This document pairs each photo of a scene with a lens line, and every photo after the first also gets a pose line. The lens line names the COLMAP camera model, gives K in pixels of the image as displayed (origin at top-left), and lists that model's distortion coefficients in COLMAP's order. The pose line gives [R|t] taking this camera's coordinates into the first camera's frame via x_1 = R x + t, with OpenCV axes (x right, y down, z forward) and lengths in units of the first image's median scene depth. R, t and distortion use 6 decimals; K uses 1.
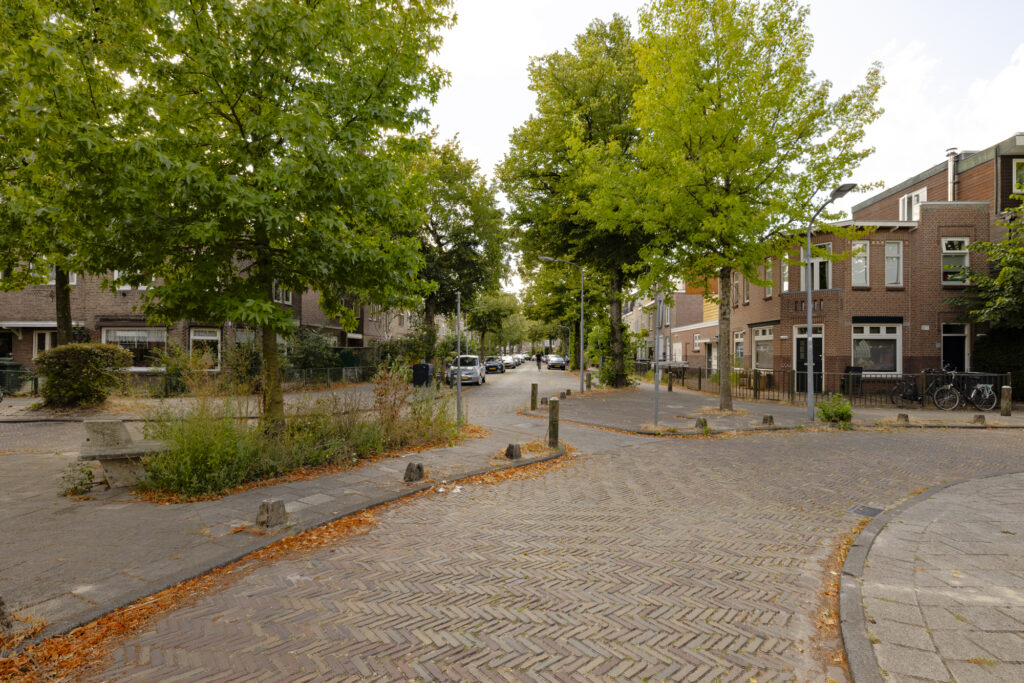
lens RADIAL K [[503.6, 0, 512.0], [0, 503.6, 341.5], [0, 0, 1]] dist [0.000047, -0.000003]
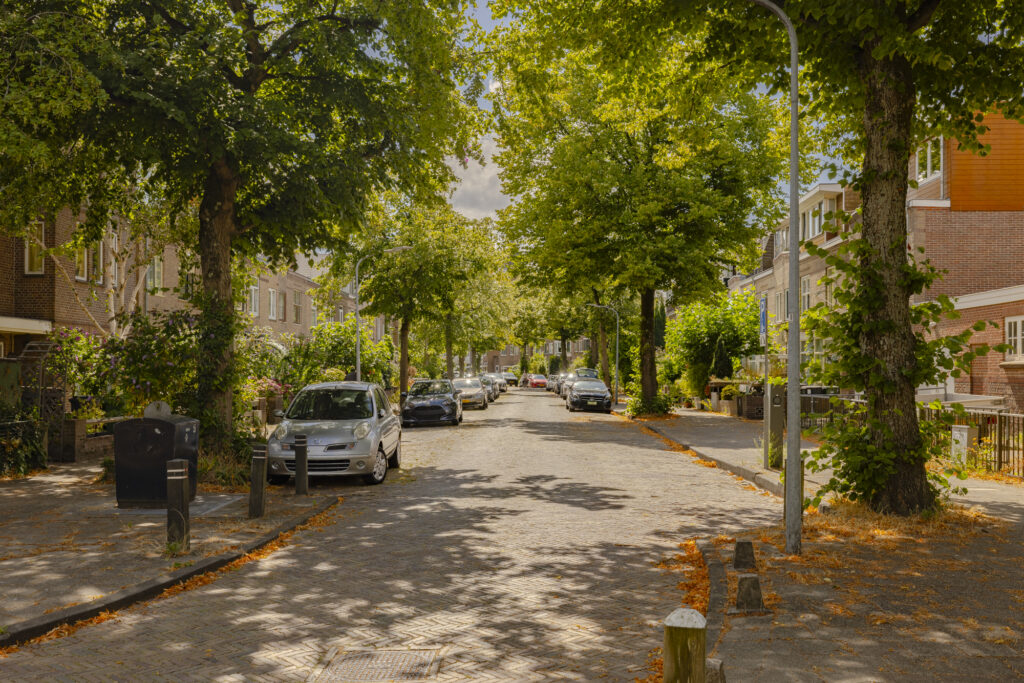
lens RADIAL K [[985.0, 0, 512.0], [0, 985.0, 341.5], [0, 0, 1]] dist [0.002491, 0.003390]
pose [[0.999330, -0.004050, 0.036378, -0.003014], [0.004216, 0.999981, -0.004486, 0.003281], [-0.036359, 0.004637, 0.999328, 0.245690]]
